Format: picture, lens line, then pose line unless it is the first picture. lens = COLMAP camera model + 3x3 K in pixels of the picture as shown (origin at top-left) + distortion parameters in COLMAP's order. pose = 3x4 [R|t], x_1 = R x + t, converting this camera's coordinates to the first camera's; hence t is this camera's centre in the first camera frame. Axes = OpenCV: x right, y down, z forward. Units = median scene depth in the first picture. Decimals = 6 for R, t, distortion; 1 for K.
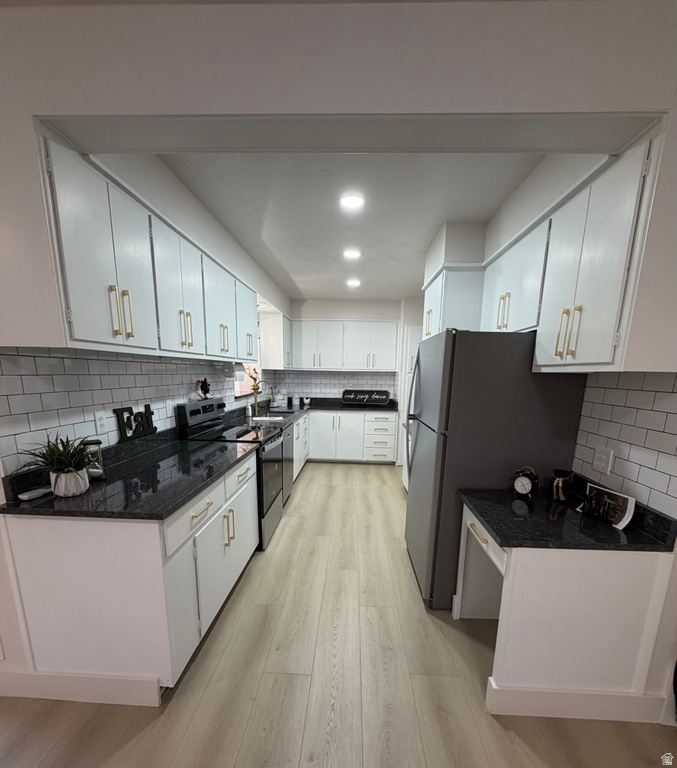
lens RADIAL K [[362.4, 0, 338.9], [0, 362.4, 456.5], [0, 0, 1]] dist [-0.001576, 0.000287]
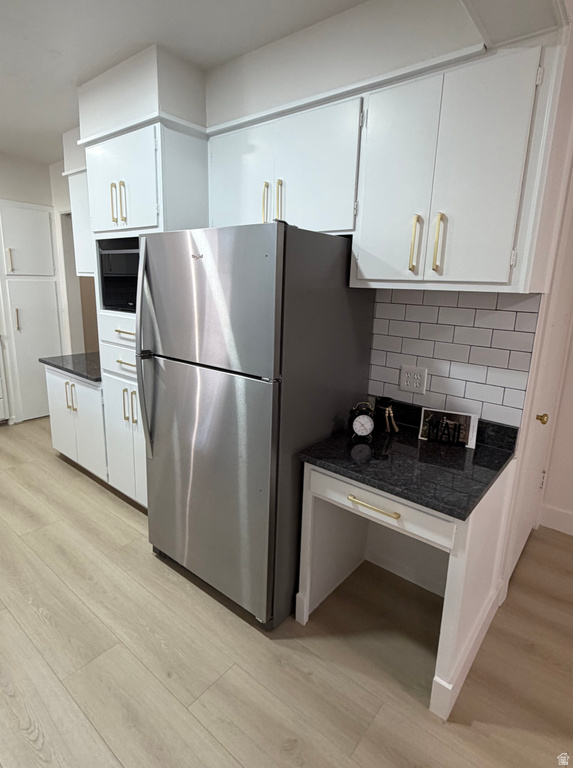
lens RADIAL K [[422.3, 0, 285.5], [0, 422.3, 376.5], [0, 0, 1]] dist [0.000133, 0.001718]
pose [[0.605549, -0.171974, 0.777004, -0.337066], [0.159964, 0.982747, 0.092845, -0.153826], [-0.779565, 0.068071, 0.622611, 0.562174]]
